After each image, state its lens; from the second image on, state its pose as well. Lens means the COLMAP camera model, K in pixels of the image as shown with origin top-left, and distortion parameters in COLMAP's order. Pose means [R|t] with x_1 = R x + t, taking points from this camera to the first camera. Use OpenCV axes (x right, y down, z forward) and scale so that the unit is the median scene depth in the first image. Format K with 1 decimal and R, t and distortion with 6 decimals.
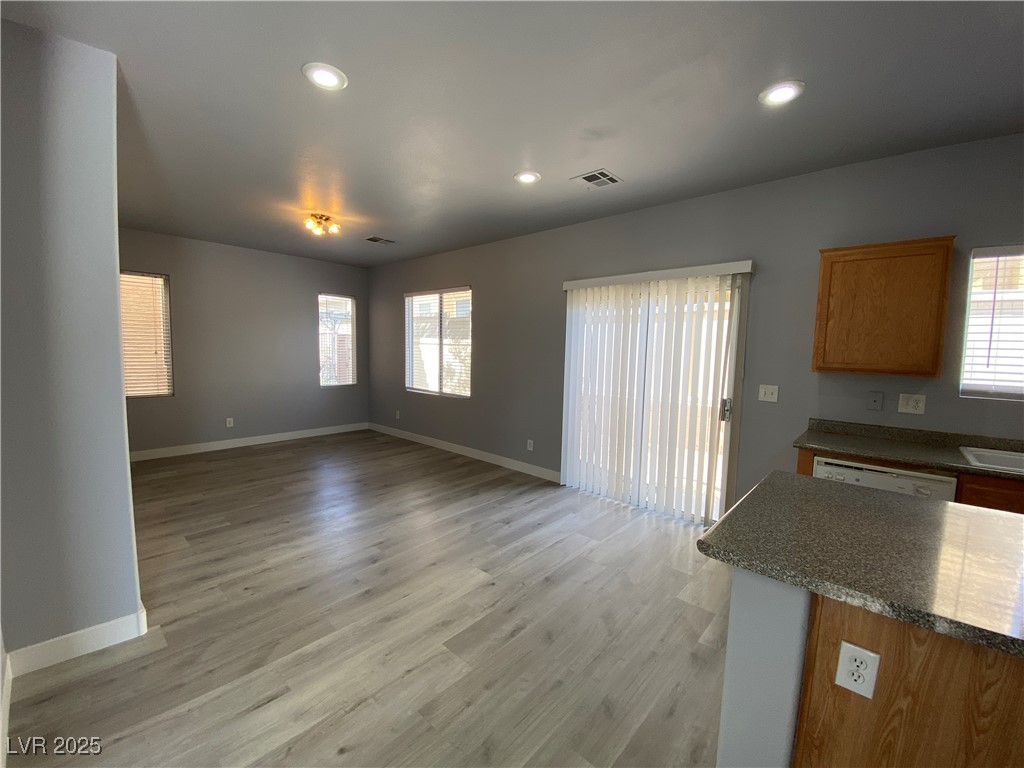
lens RADIAL K [[415.1, 0, 513.3], [0, 415.1, 381.7], [0, 0, 1]] dist [0.023496, -0.020294]
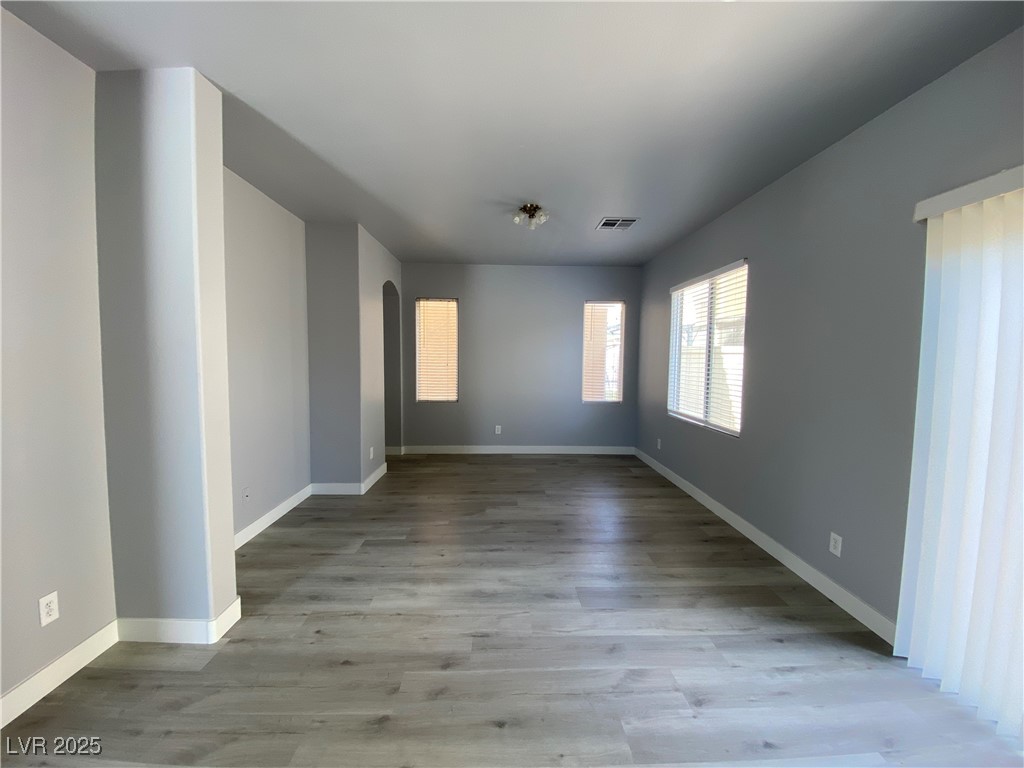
lens RADIAL K [[417.5, 0, 507.1], [0, 417.5, 385.2], [0, 0, 1]] dist [0.013432, -0.015754]
pose [[0.683941, 0.035638, -0.728666, 0.148328], [-0.052612, 0.998615, -0.000542, -0.024400], [0.727638, 0.038707, 0.684869, 0.387396]]
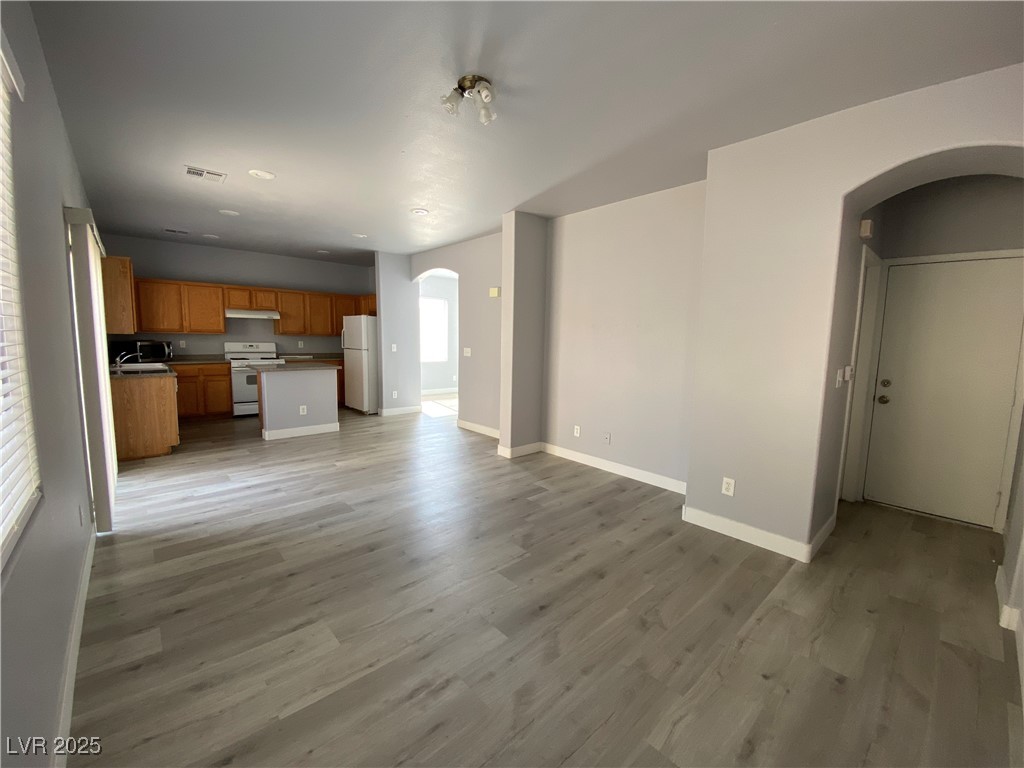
lens RADIAL K [[415.1, 0, 513.3], [0, 415.1, 381.7], [0, 0, 1]] dist [0.023496, -0.020294]
pose [[-0.994399, -0.051751, 0.092151, -0.576071], [-0.033158, 0.980655, 0.192917, -0.130218], [-0.100352, 0.188781, -0.976878, 1.582320]]
